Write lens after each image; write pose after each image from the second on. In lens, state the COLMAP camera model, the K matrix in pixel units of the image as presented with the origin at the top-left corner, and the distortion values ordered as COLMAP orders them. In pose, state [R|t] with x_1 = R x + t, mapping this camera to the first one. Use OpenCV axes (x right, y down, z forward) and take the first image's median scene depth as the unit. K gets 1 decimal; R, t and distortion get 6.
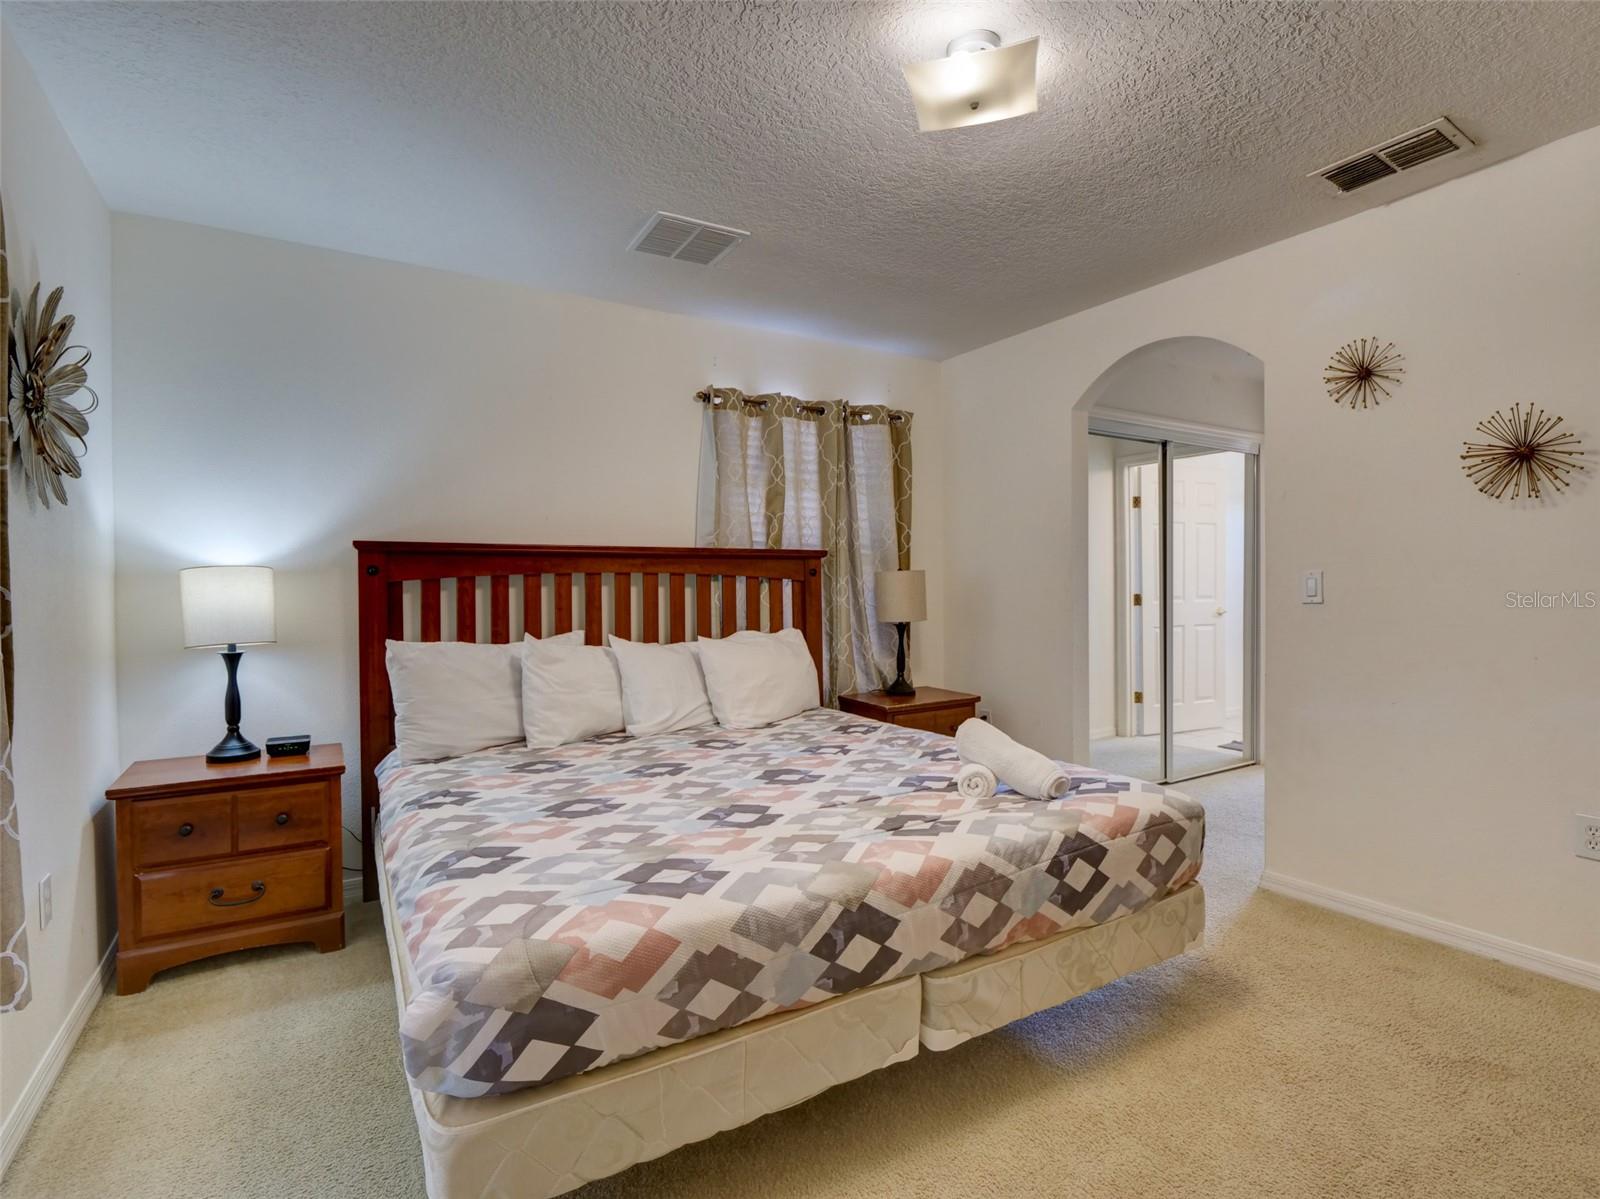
lens RADIAL K [[789.6, 0, 793.2], [0, 789.6, 595.0], [0, 0, 1]] dist [-0.012965, 0.000548]
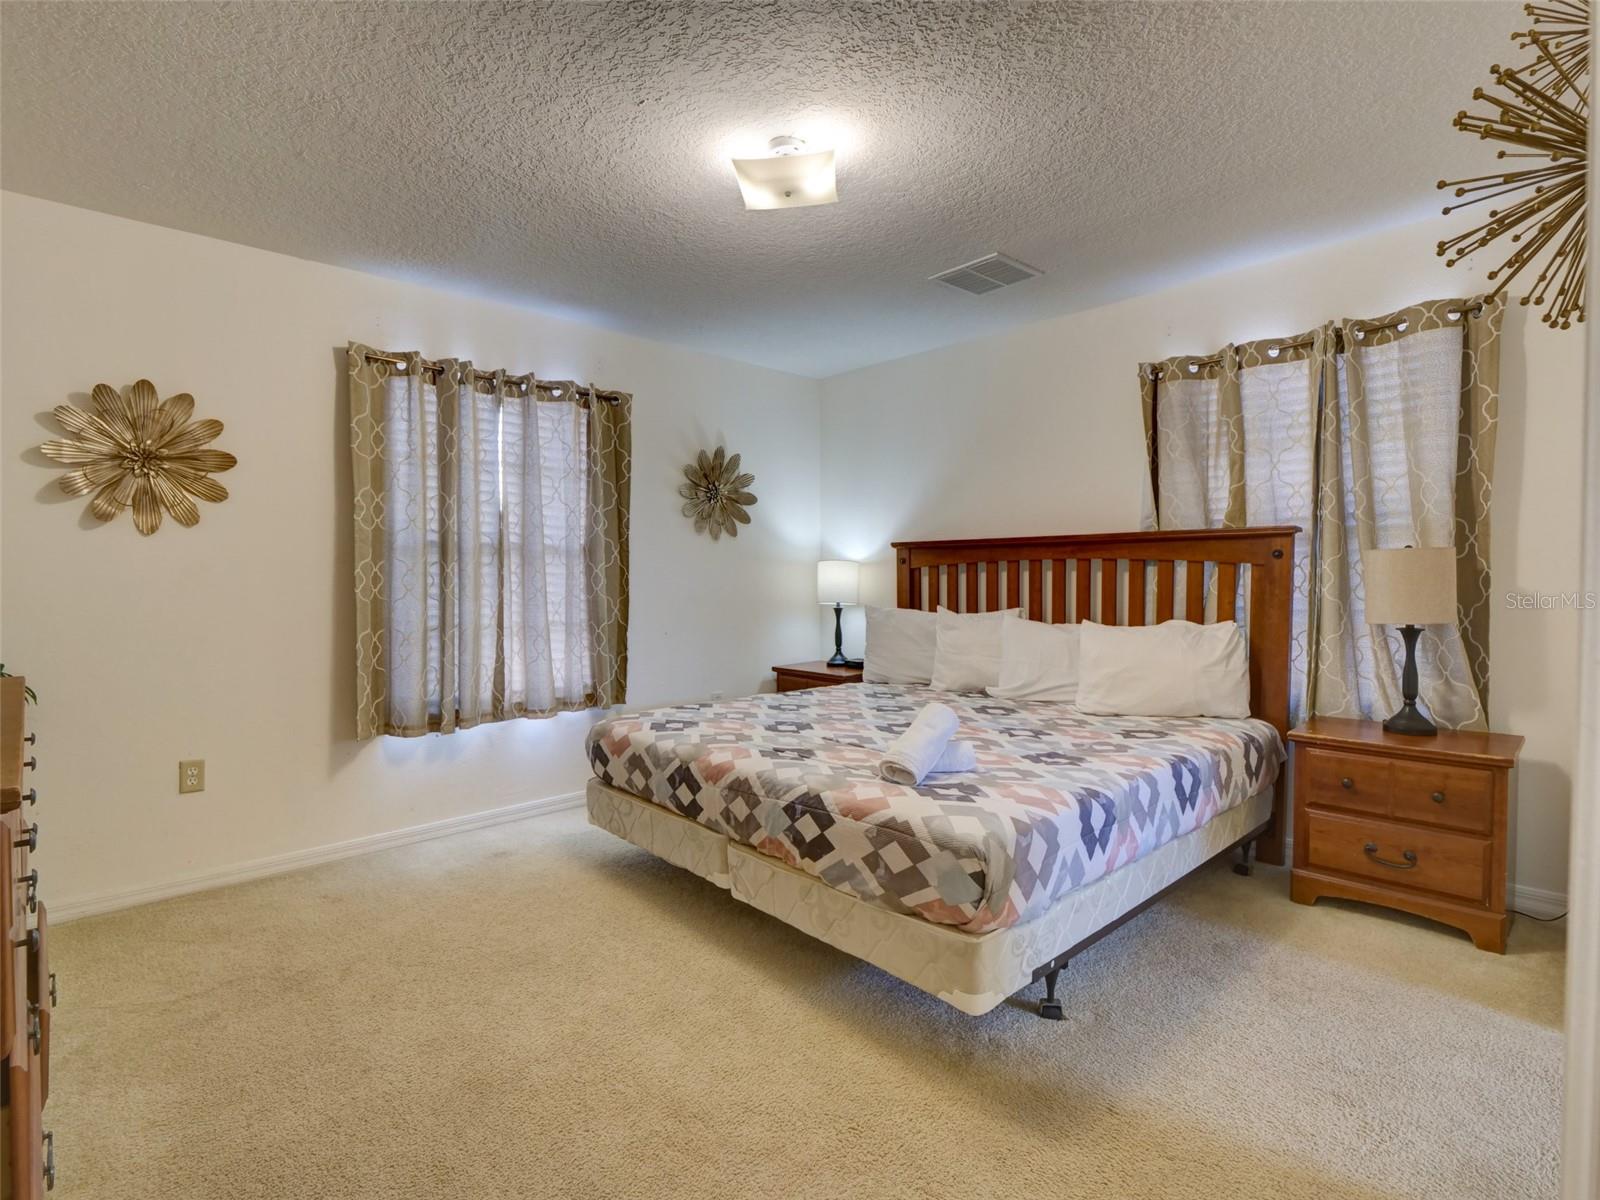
lens RADIAL K [[789.6, 0, 791.3], [0, 789.6, 592.2], [0, 0, 1]] dist [-0.012965, 0.000548]
pose [[0.189581, 0.030337, -0.981396, 1.072896], [-0.005523, 0.999540, 0.029831, -0.016546], [0.981850, -0.000235, 0.189661, 0.550041]]
